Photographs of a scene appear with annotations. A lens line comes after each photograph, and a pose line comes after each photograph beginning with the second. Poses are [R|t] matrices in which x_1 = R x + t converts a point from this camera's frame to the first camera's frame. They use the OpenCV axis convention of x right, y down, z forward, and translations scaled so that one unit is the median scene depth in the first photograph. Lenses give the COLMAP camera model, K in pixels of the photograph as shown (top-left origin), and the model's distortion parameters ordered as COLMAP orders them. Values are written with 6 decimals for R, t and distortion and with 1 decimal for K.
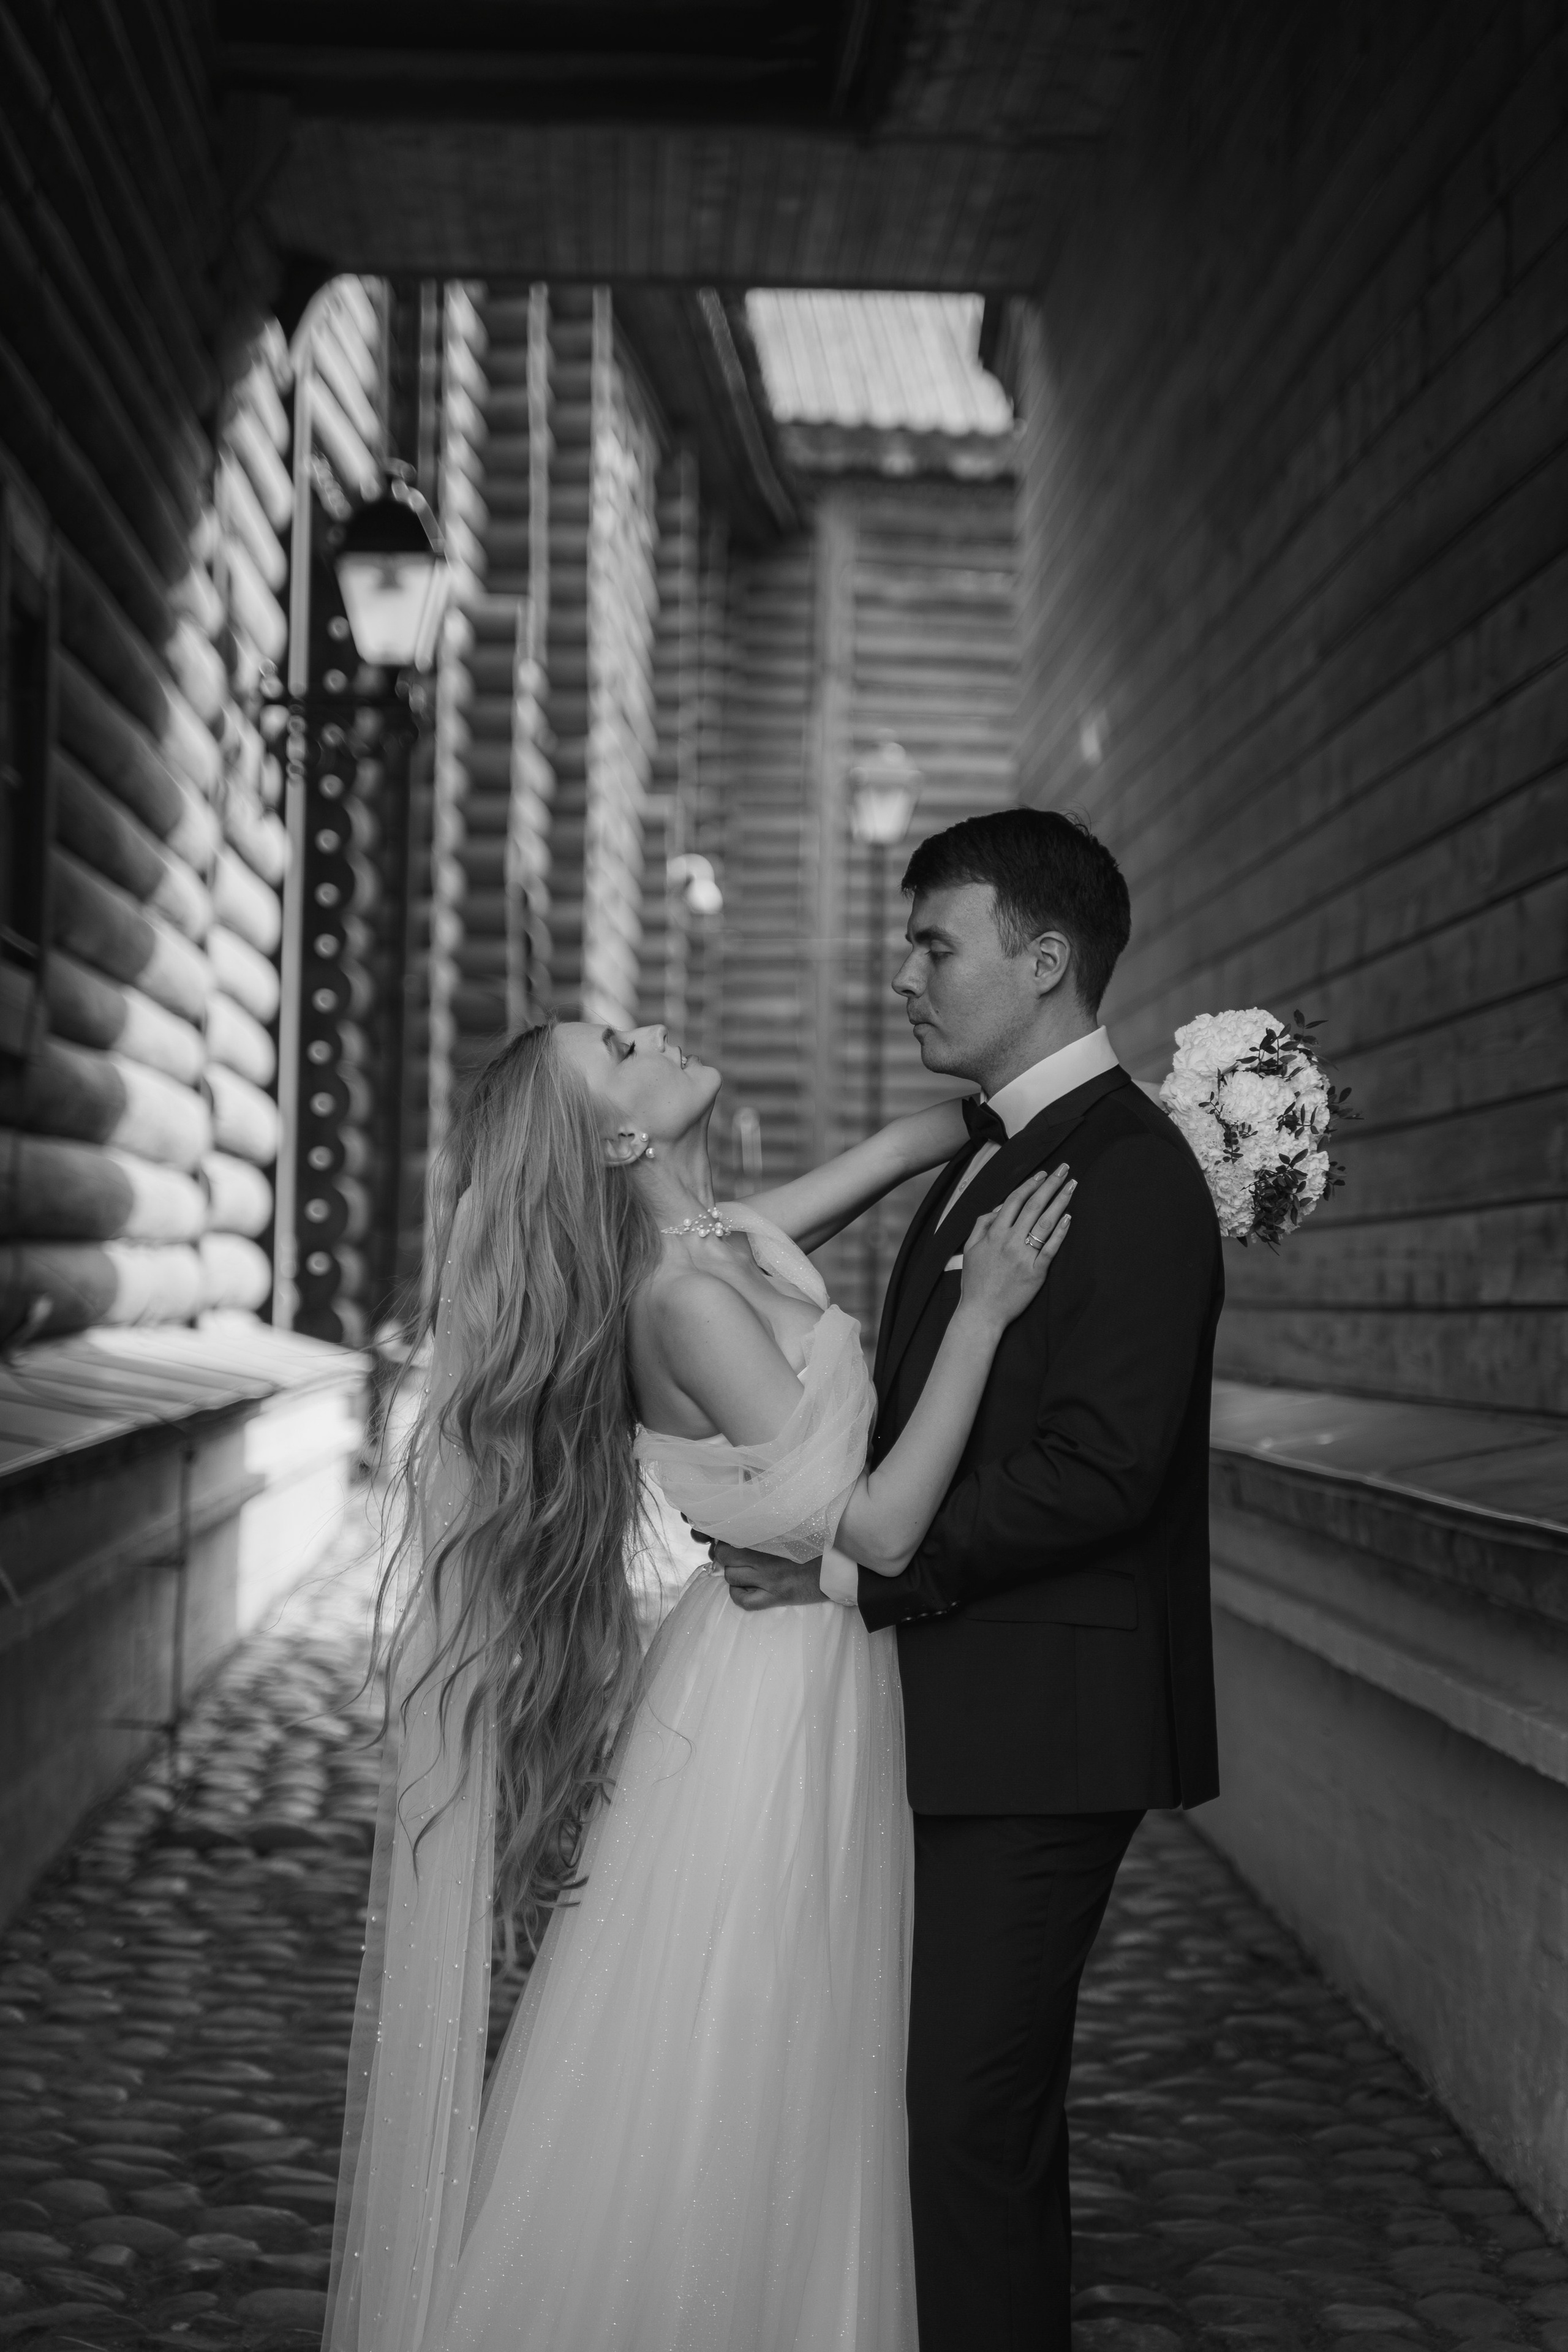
lens RADIAL K [[4792.3, 0, 783.9], [0, 4792.3, 1172.0], [0, 0, 1]] dist [0.256624, 0.000000]
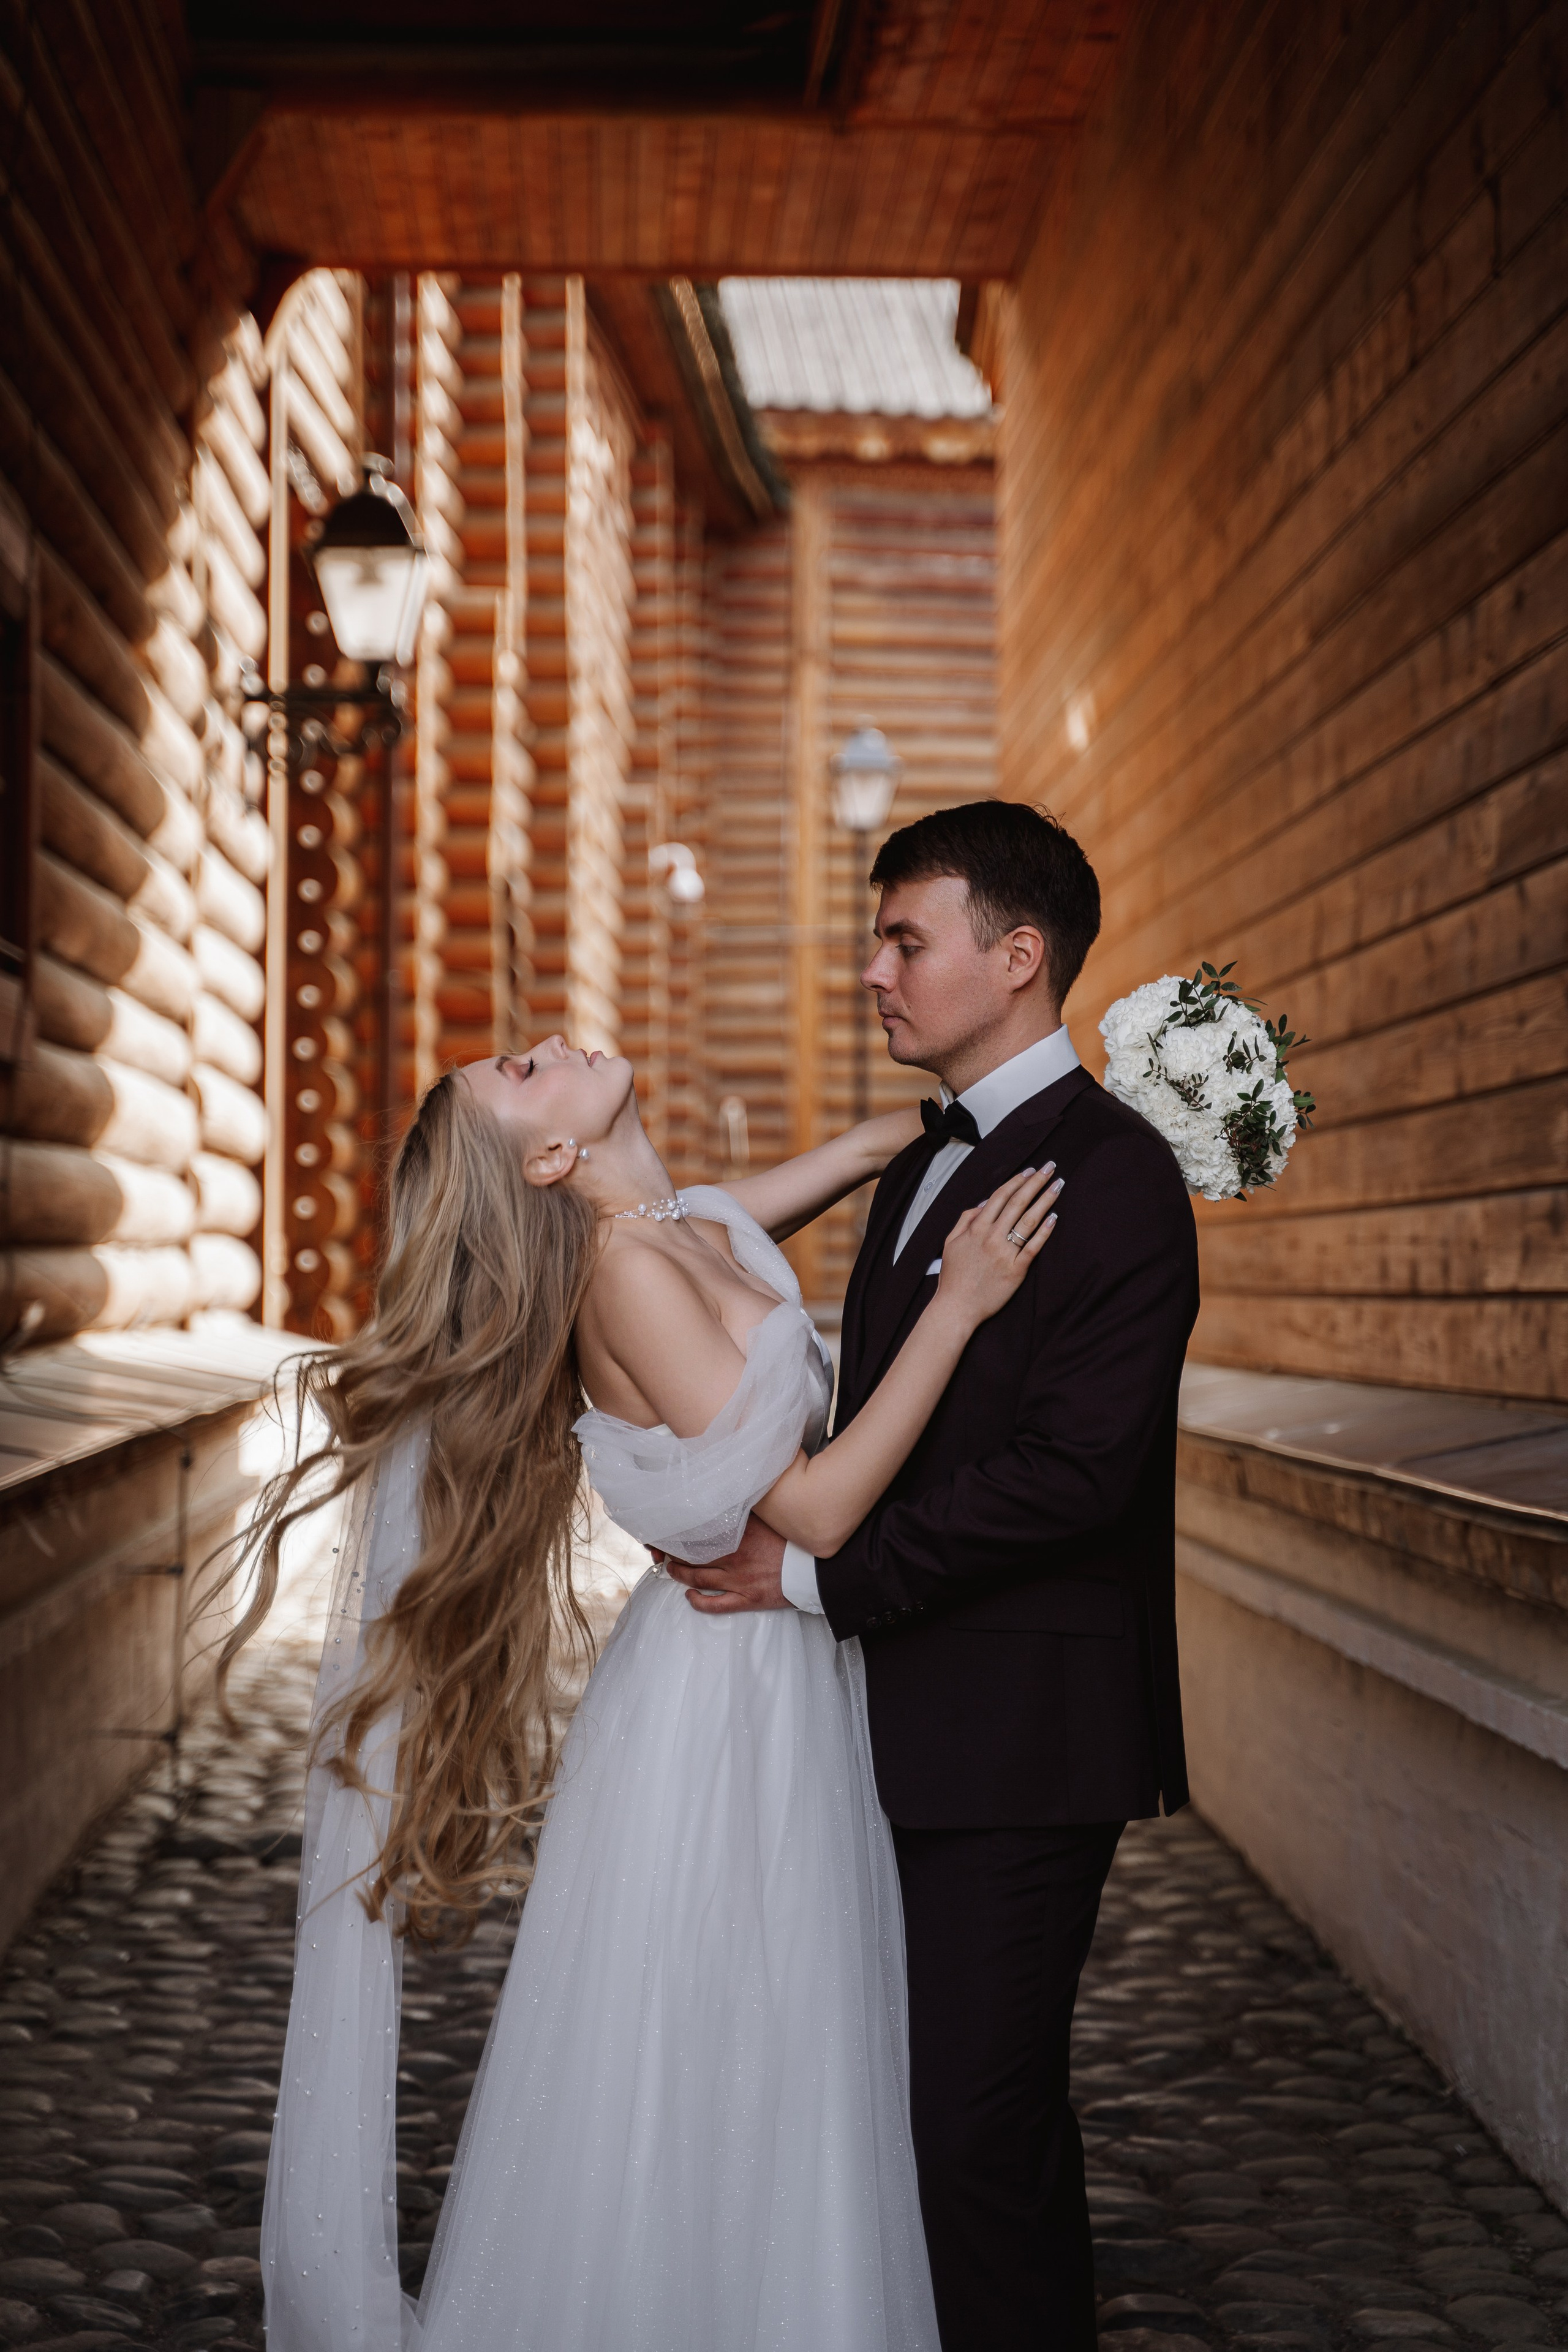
lens RADIAL K [[4792.3, 0, 796.5], [0, 4792.3, 1152.4], [0, 0, 1]] dist [0.256624, 0.000000]
pose [[0.999852, -0.015981, 0.006401, -0.002569], [0.015986, 0.999872, -0.000760, -0.001895], [-0.006388, 0.000862, 0.999979, 0.005154]]
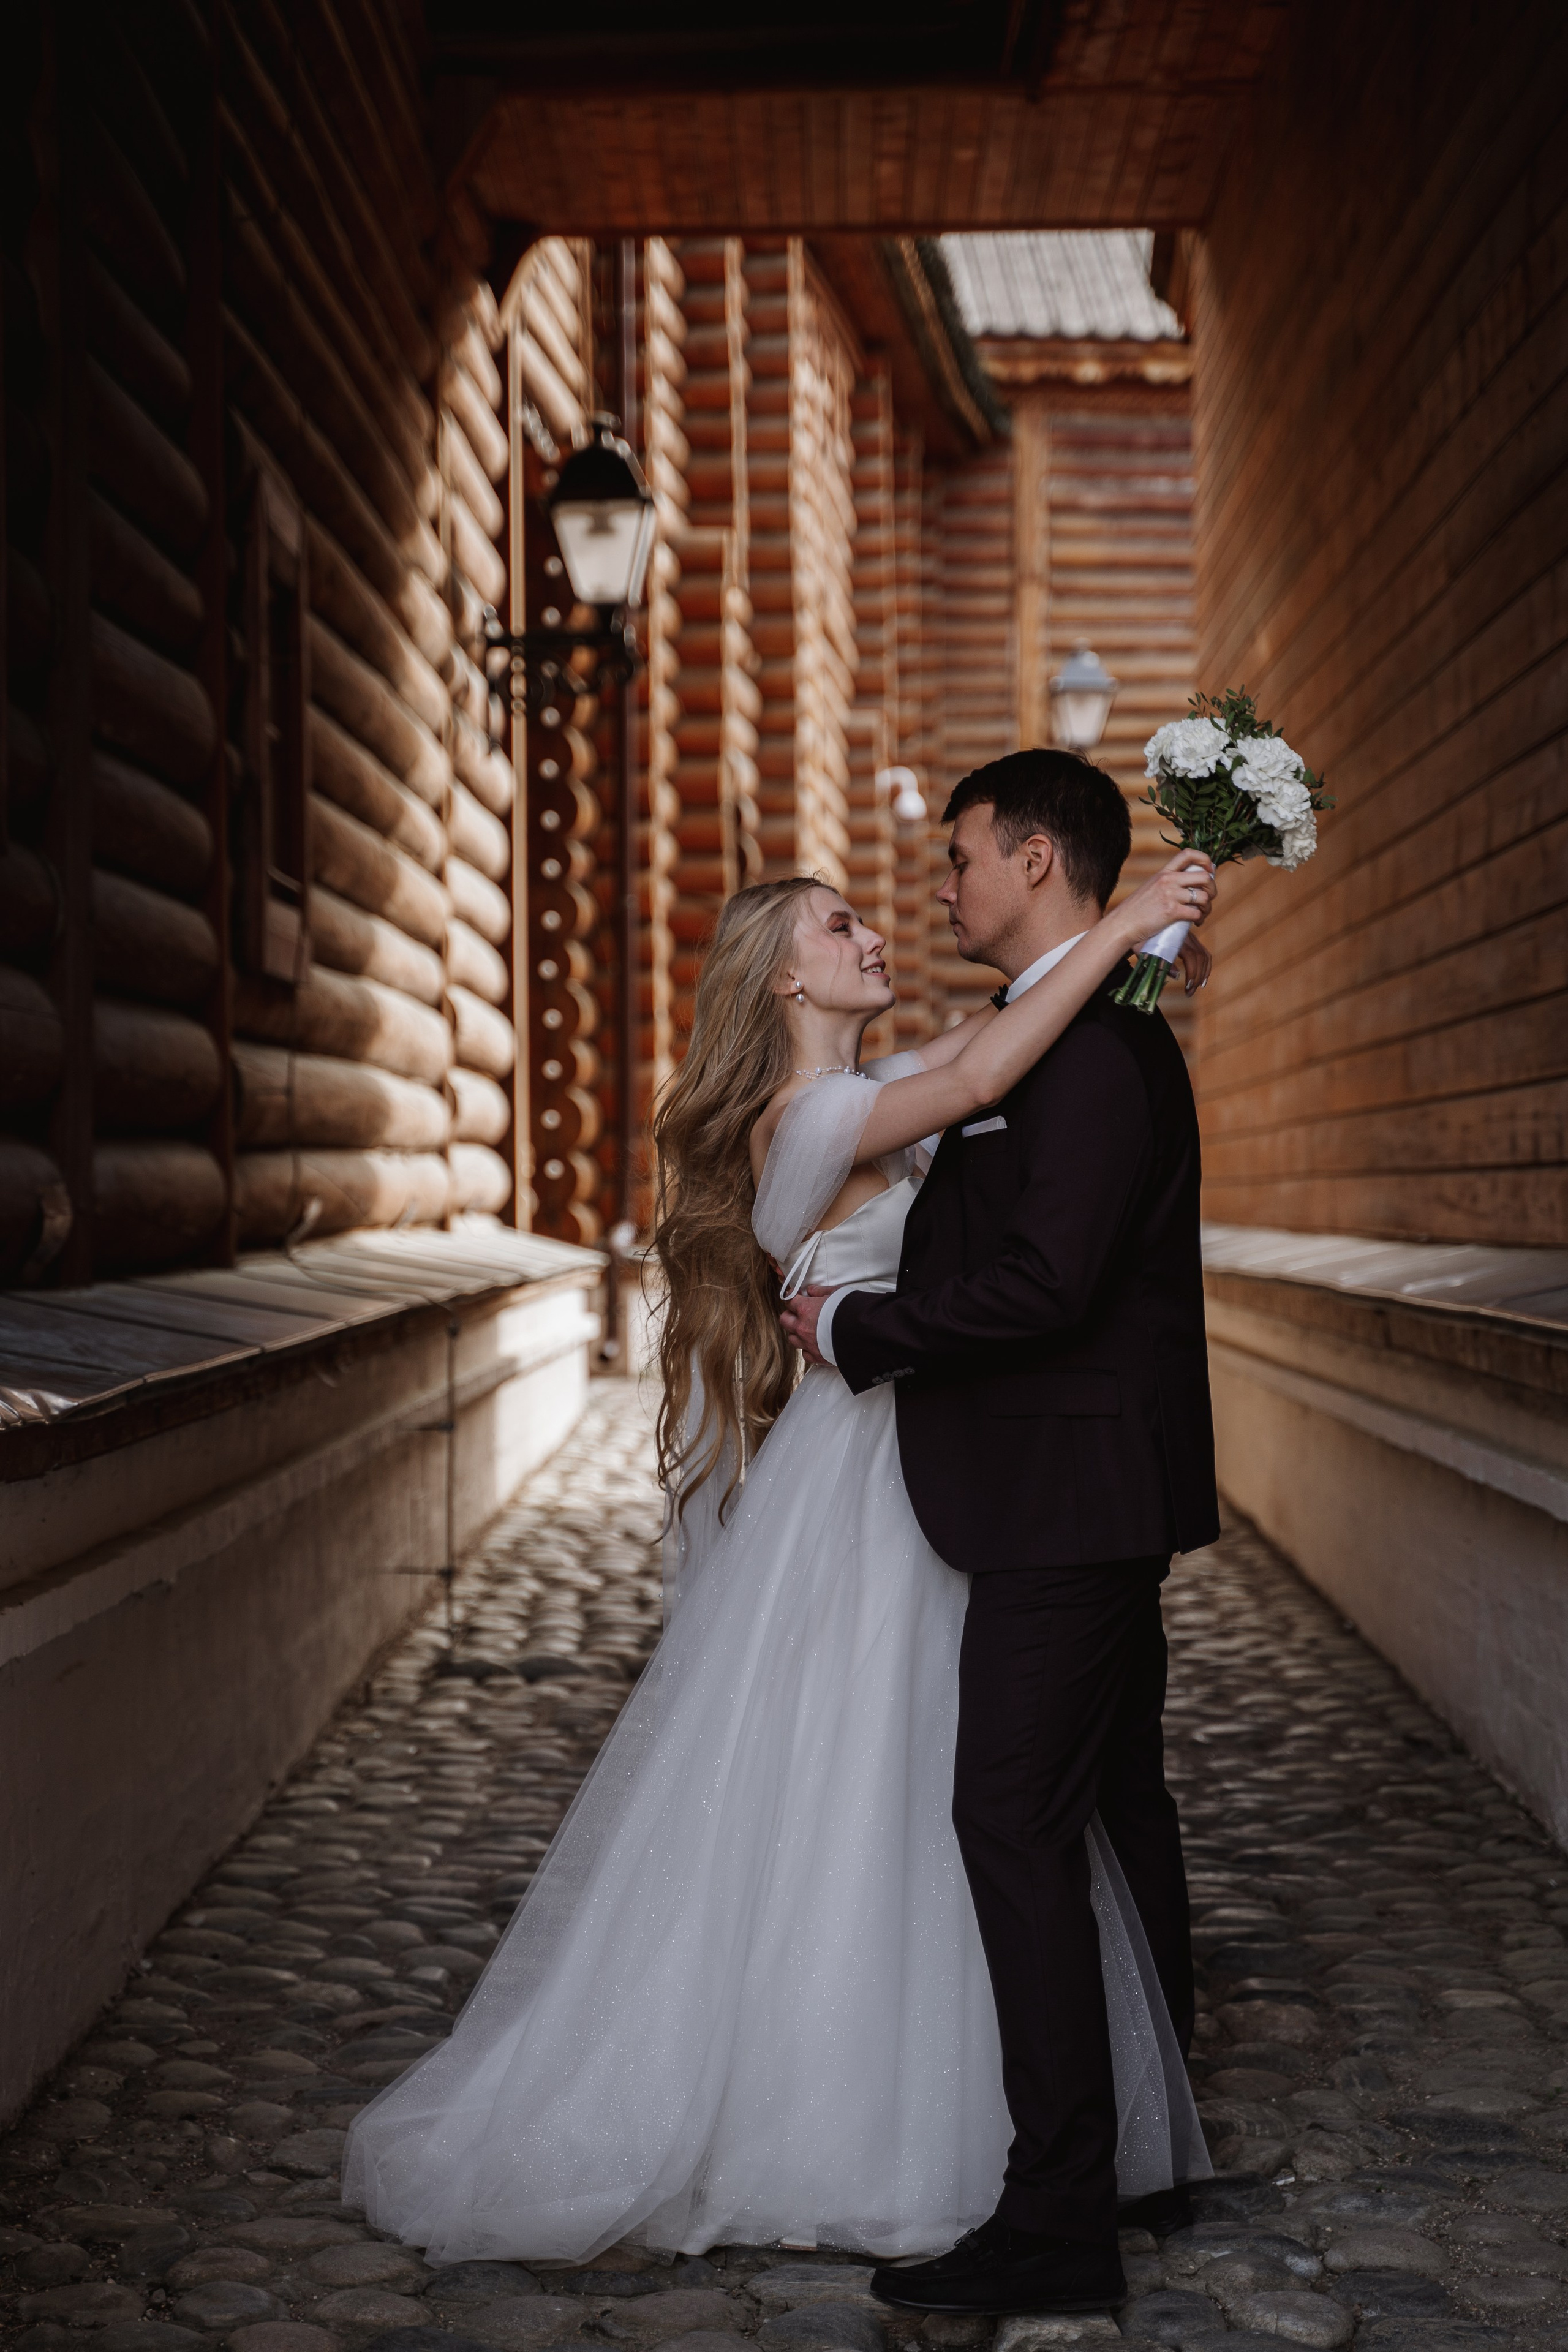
lens RADIAL K [[4792.3, 0, 768.0], [0, 4792.3, 1189.2], [0, 0, 1]] dist [0.256624, 0.000000]
pose [[0.998220, -0.031689, -0.050531, 0.006489], [0.032854, 0.999209, 0.022397, 0.002346], [0.049781, -0.024017, 0.998471, -0.097524]]
